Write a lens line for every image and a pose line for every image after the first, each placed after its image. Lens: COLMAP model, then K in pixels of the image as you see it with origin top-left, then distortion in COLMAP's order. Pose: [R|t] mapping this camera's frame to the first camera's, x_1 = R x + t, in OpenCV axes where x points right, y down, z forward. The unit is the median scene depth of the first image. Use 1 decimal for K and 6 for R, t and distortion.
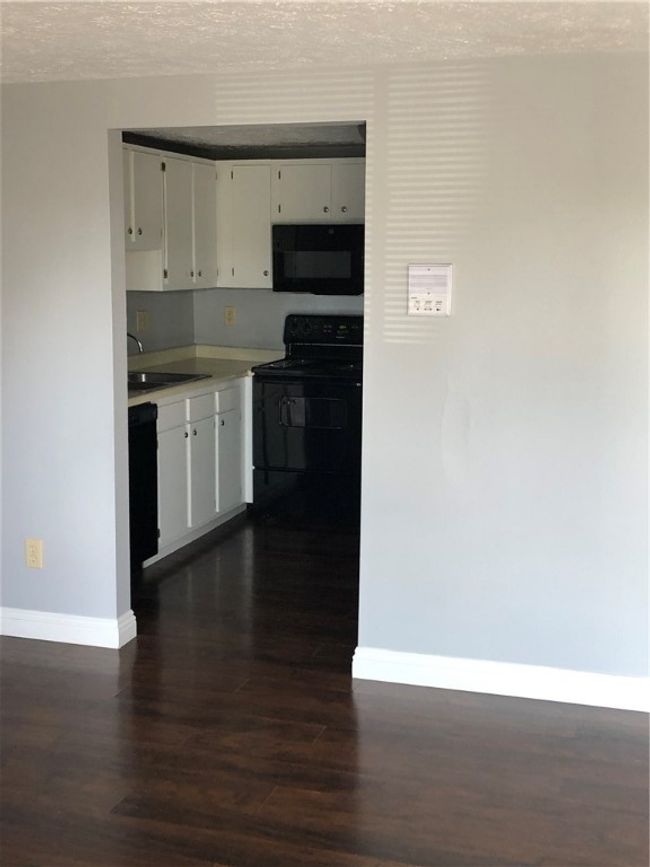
lens RADIAL K [[1135.3, 0, 325.0], [0, 1135.3, 433.5], [0, 0, 1]] dist [0.007989, 0.002474]
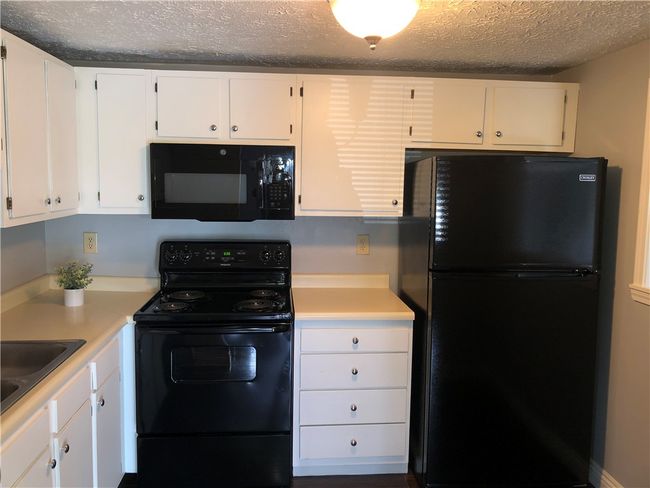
lens RADIAL K [[527.1, 0, 325.6], [0, 527.1, 223.5], [0, 0, 1]] dist [0.007264, 0.004190]
pose [[0.920710, -0.027751, 0.389260, -0.080977], [0.050694, 0.997522, -0.048789, -0.095001], [-0.386942, 0.064654, 0.919835, 0.574619]]
